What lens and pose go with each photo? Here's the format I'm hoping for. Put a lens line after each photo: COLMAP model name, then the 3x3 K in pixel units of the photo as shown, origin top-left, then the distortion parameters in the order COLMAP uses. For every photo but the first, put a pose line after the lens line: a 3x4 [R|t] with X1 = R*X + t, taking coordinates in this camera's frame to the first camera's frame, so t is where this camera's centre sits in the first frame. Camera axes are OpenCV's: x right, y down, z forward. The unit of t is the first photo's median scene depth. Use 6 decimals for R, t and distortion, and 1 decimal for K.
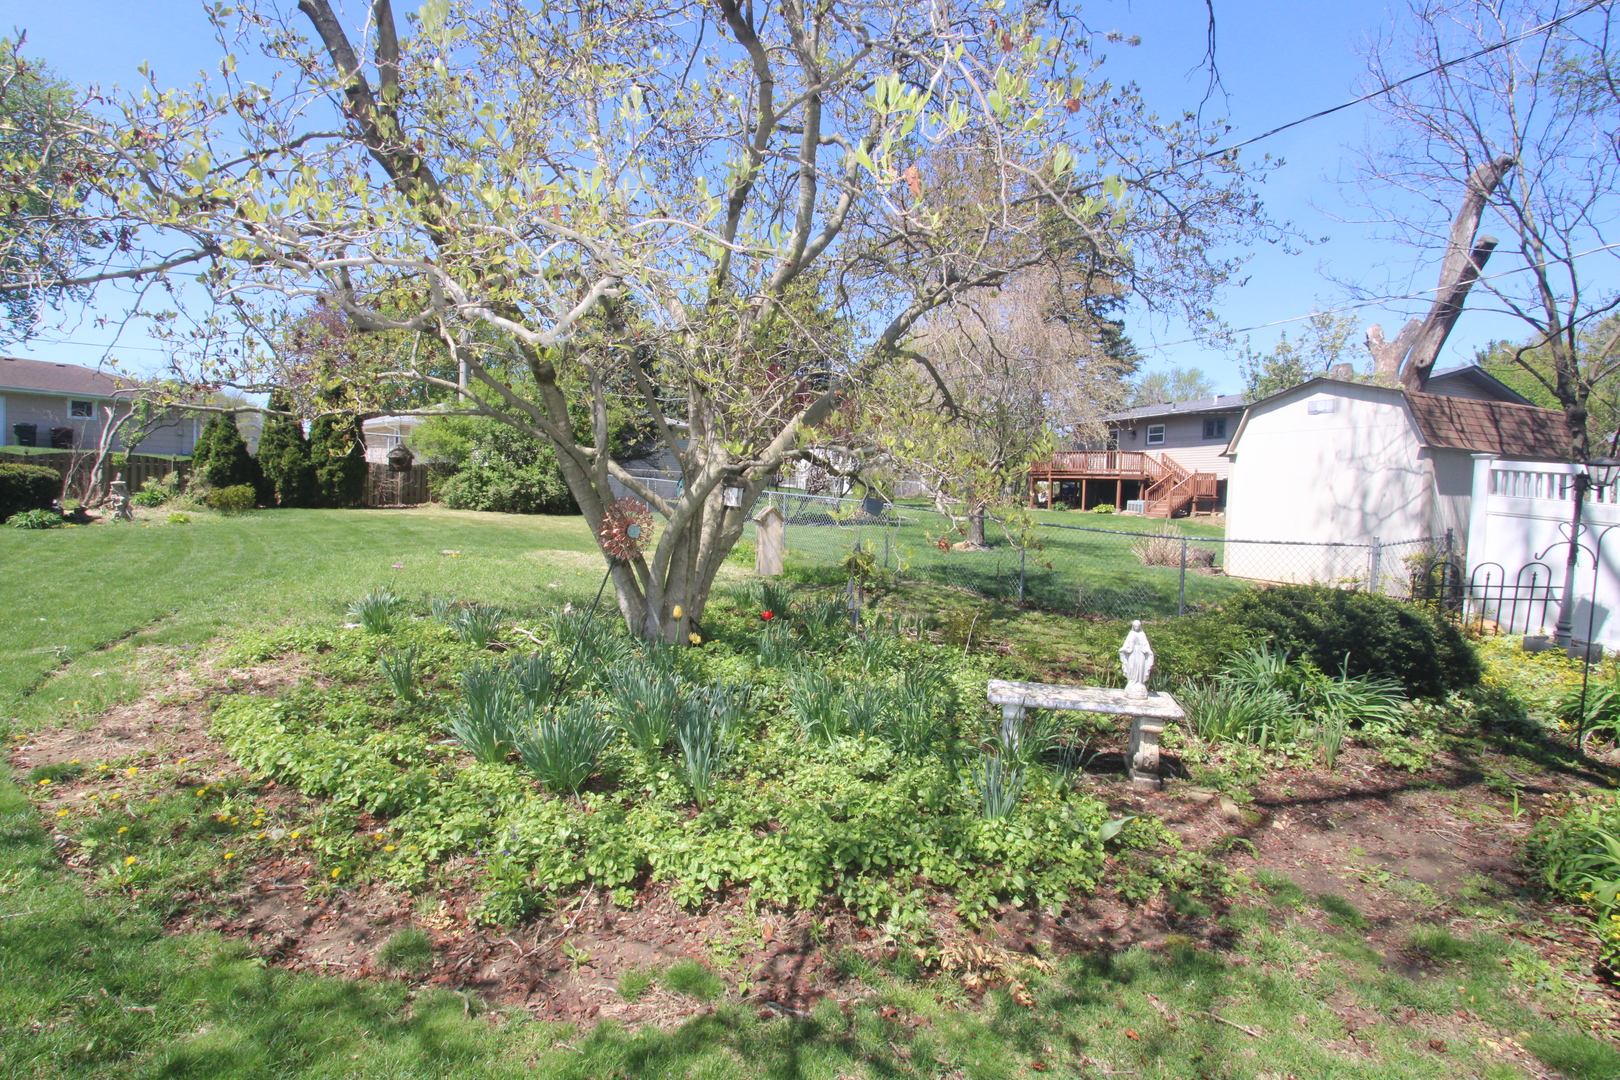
lens RADIAL K [[736.8, 0, 811.0], [0, 736.8, 535.7], [0, 0, 1]] dist [-0.017845, -0.000094]
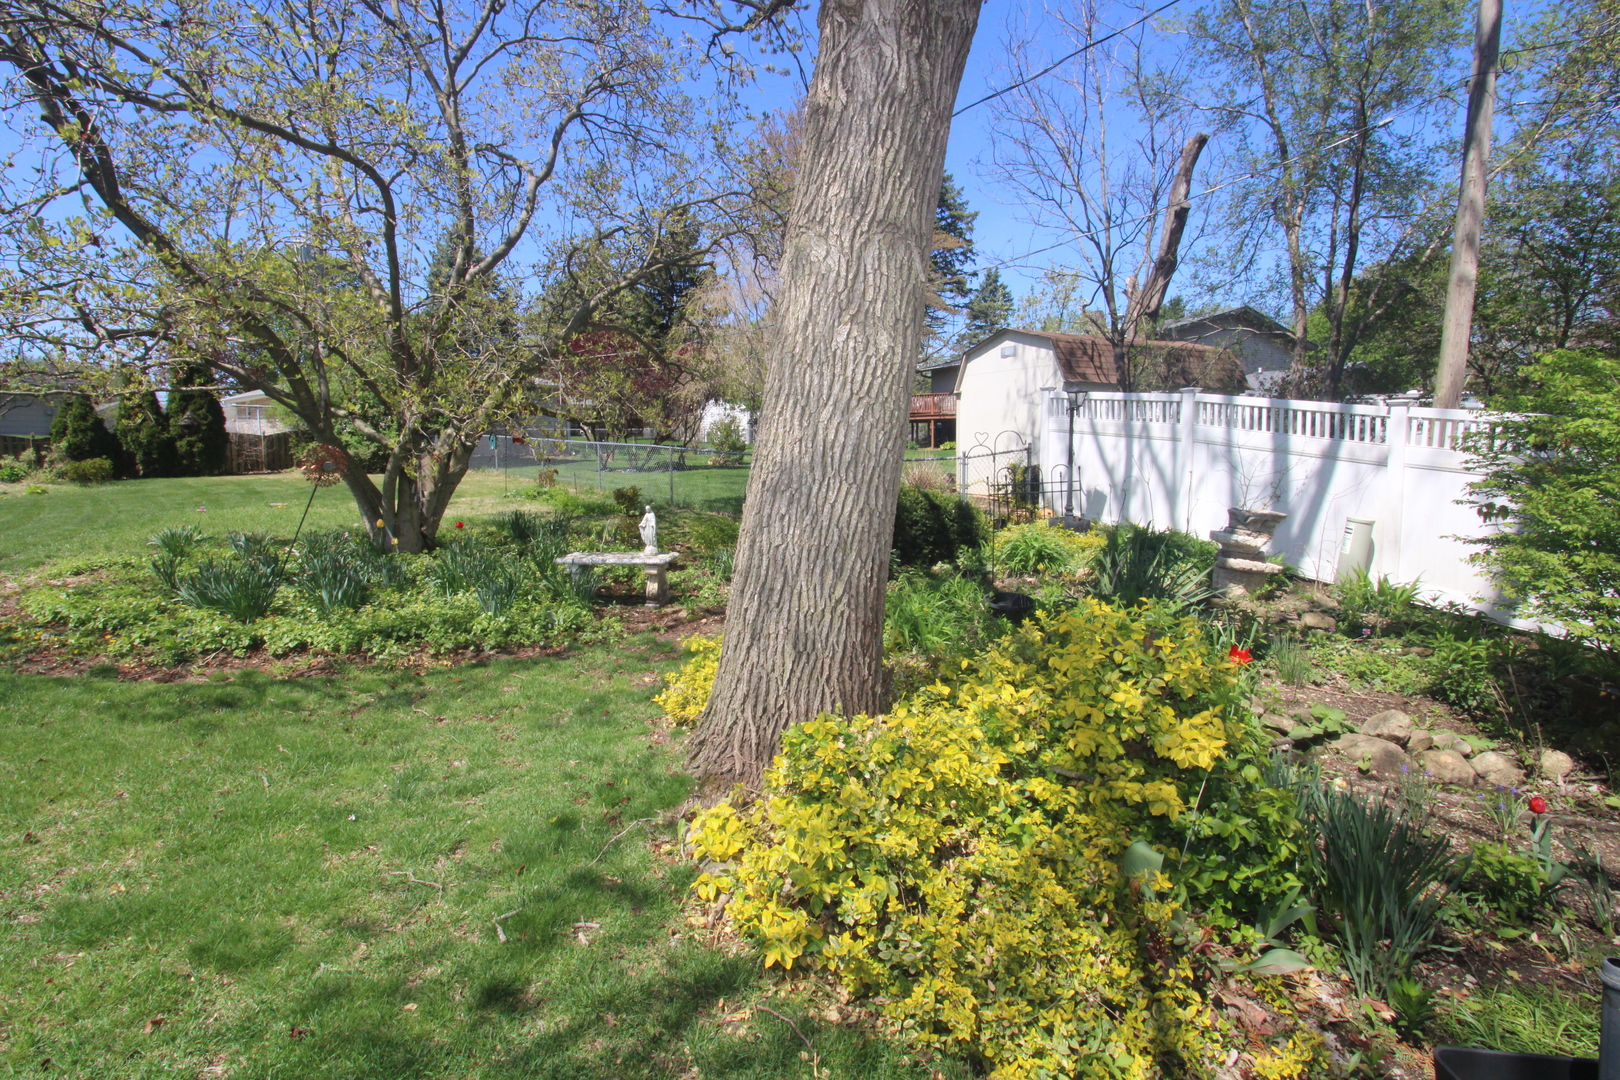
lens RADIAL K [[736.8, 0, 812.7], [0, 736.8, 525.3], [0, 0, 1]] dist [-0.017845, -0.000094]
pose [[0.995414, -0.053153, 0.079534, 0.187724], [0.049036, 0.997398, 0.052850, 0.025632], [-0.082136, -0.048708, 0.995430, -0.166842]]
